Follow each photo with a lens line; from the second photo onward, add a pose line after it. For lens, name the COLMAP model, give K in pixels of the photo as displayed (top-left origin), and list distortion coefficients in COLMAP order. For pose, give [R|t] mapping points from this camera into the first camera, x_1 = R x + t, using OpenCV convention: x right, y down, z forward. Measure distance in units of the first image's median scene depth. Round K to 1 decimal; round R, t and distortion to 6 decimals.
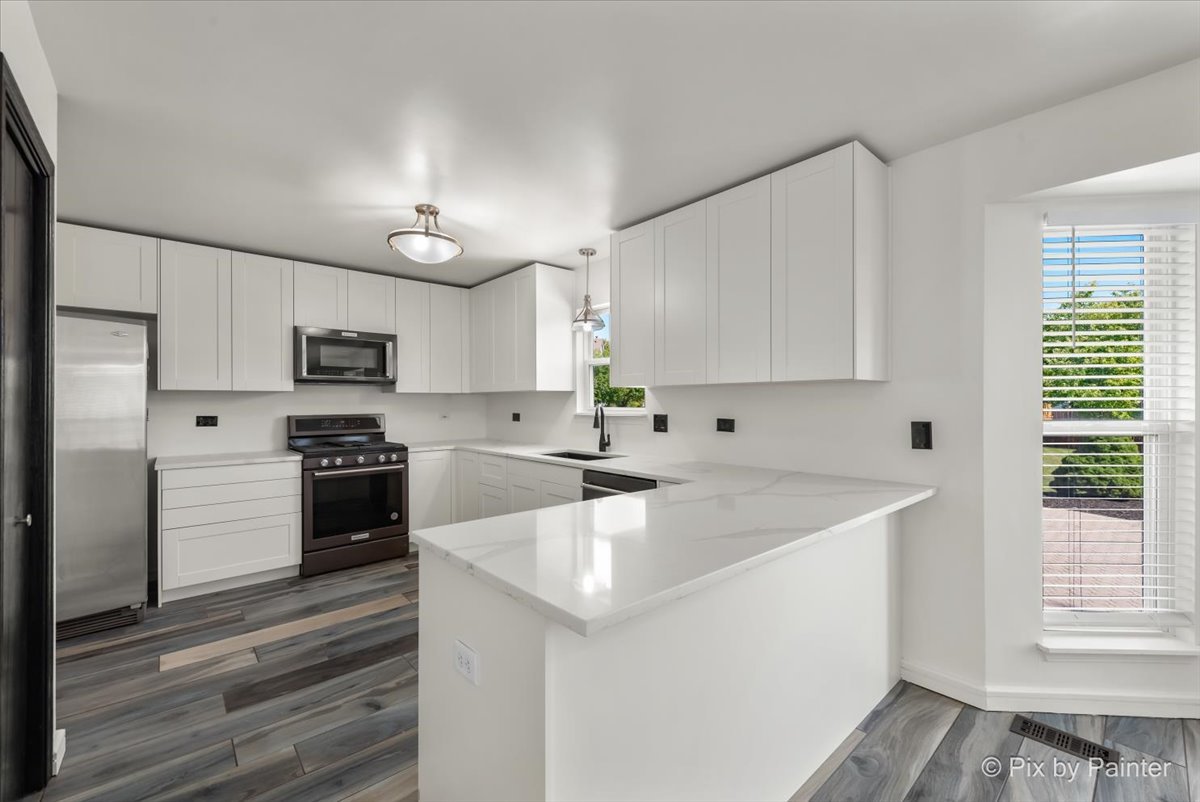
lens RADIAL K [[504.4, 0, 600.0], [0, 504.4, 401.0], [0, 0, 1]] dist [-0.000065, -0.000079]
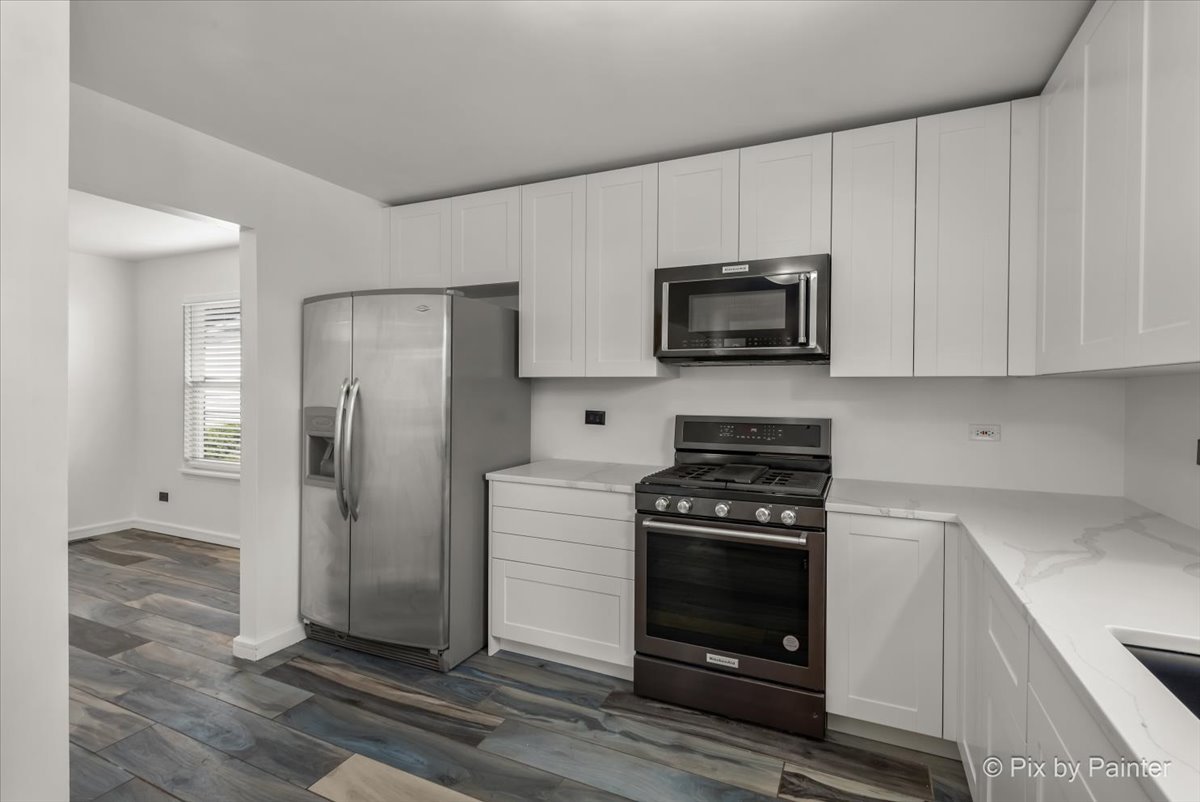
lens RADIAL K [[564.4, 0, 601.6], [0, 564.4, 389.2], [0, 0, 1]] dist [0.004701, 0.000235]
pose [[0.408259, 0.008871, -0.912823, -0.006673], [-0.004183, 0.999960, 0.007847, -0.009283], [0.912857, 0.000614, 0.408280, 0.669724]]
